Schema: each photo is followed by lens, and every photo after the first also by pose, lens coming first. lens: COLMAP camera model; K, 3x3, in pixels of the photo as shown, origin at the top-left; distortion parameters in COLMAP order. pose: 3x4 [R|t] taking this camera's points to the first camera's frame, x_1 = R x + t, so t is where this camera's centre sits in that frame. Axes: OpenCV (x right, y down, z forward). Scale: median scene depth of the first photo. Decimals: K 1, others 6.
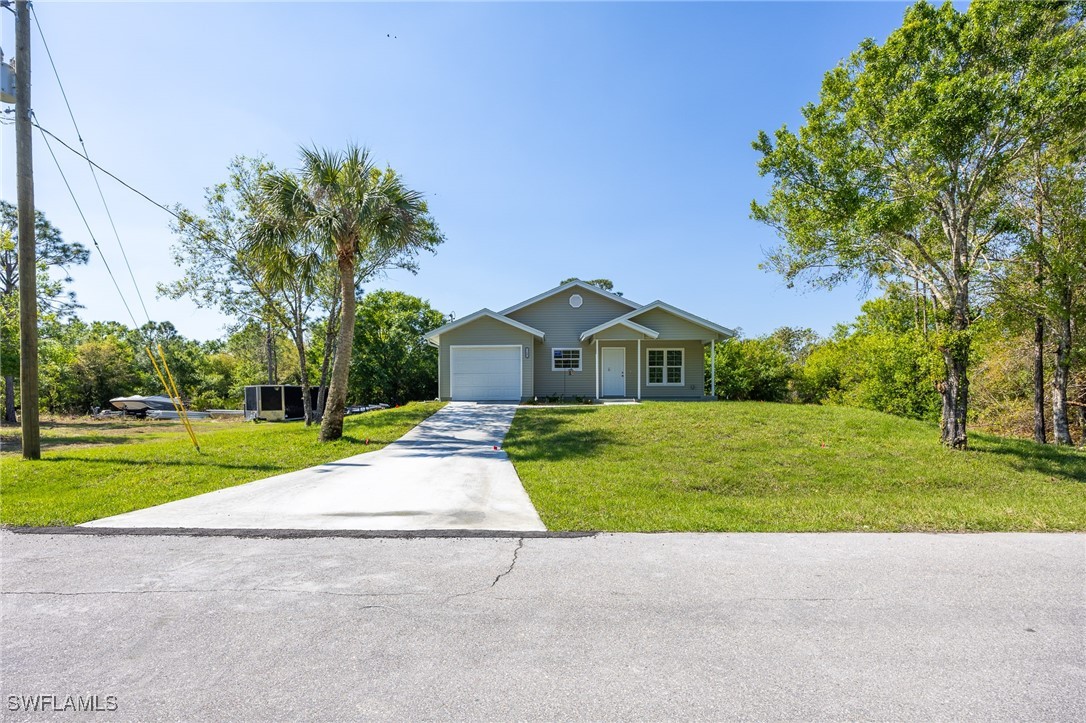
lens RADIAL K [[549.7, 0, 543.1], [0, 549.7, 365.4], [0, 0, 1]] dist [-0.011197, -0.000497]
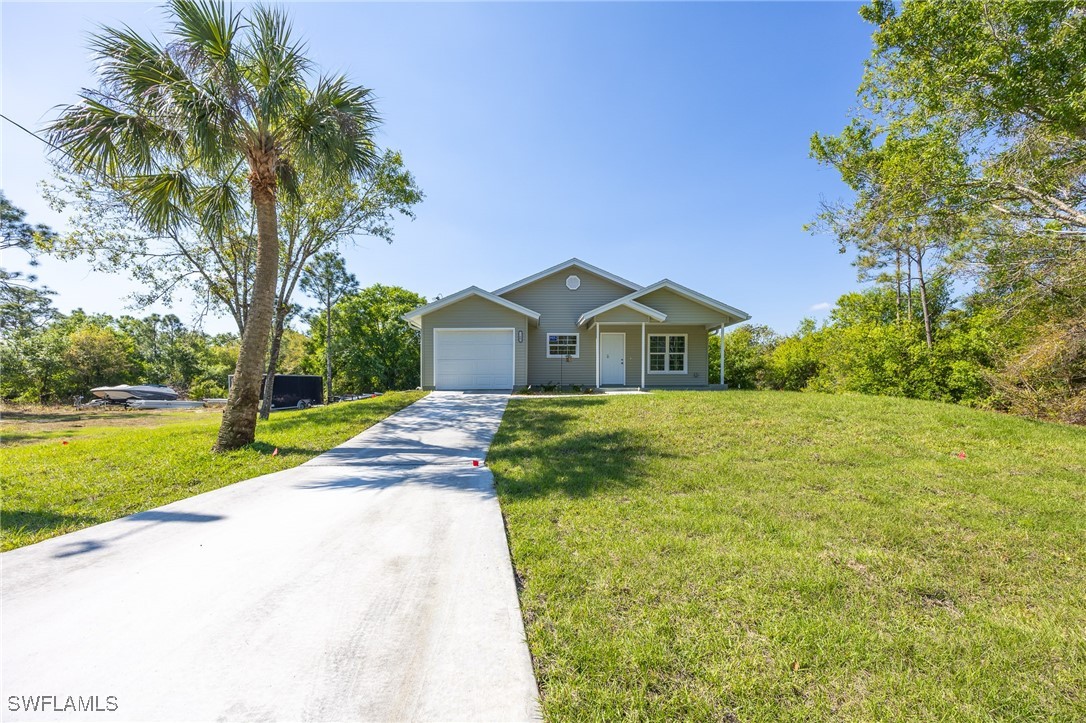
lens RADIAL K [[434.6, 0, 560.8], [0, 434.6, 358.6], [0, 0, 1]] dist [-0.001941, 0.000073]
pose [[0.997369, 0.003671, 0.072394, -0.013916], [-0.003192, 0.999972, -0.006726, 0.016547], [-0.072417, 0.006478, 0.997353, 0.270561]]
